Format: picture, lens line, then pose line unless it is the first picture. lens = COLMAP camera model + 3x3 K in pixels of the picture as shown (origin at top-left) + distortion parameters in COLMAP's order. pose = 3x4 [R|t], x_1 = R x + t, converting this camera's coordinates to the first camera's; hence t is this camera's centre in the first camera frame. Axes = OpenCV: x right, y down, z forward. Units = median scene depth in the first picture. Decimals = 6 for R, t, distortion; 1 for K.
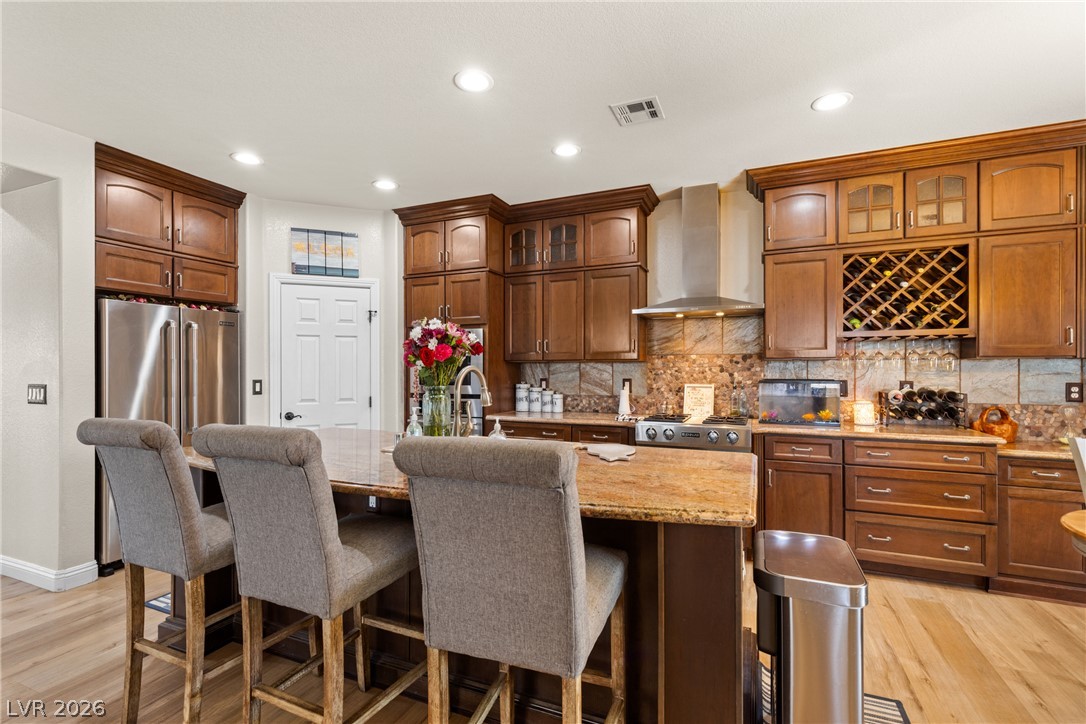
lens RADIAL K [[488.2, 0, 547.8], [0, 488.2, 368.3], [0, 0, 1]] dist [0.005880, -0.001372]
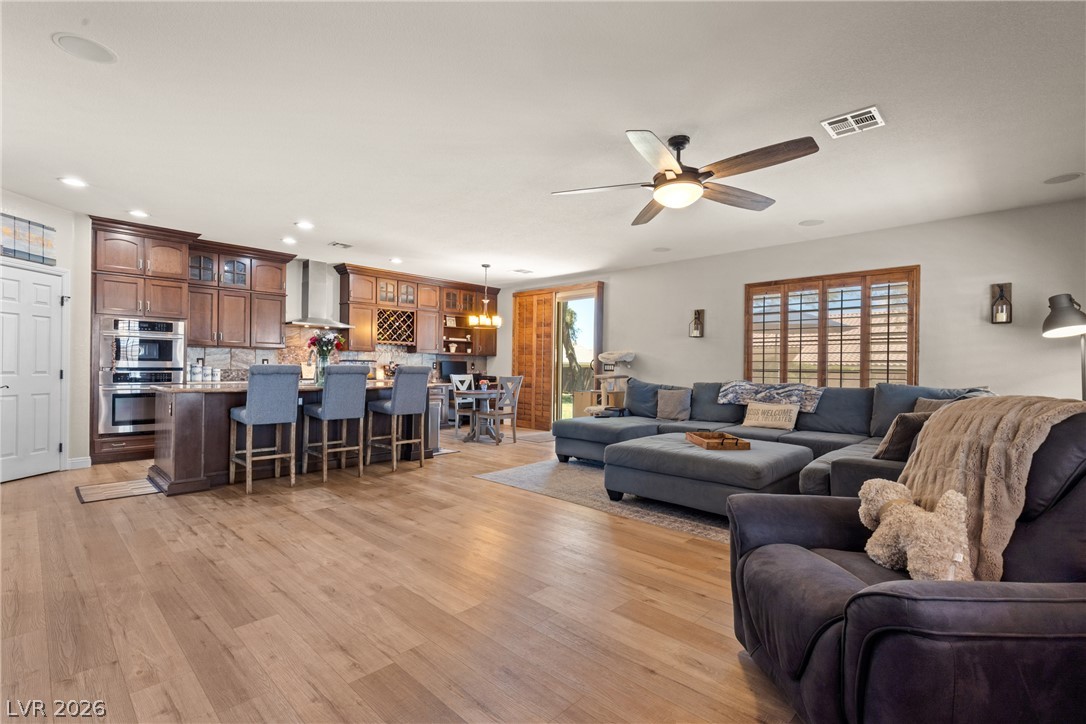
lens RADIAL K [[488.2, 0, 548.1], [0, 488.2, 368.1], [0, 0, 1]] dist [0.005880, -0.001372]
pose [[0.349910, 0.003865, 0.936775, -1.398283], [-0.013375, 0.999910, 0.000871, 0.049391], [-0.936688, -0.012834, 0.349930, -0.653363]]
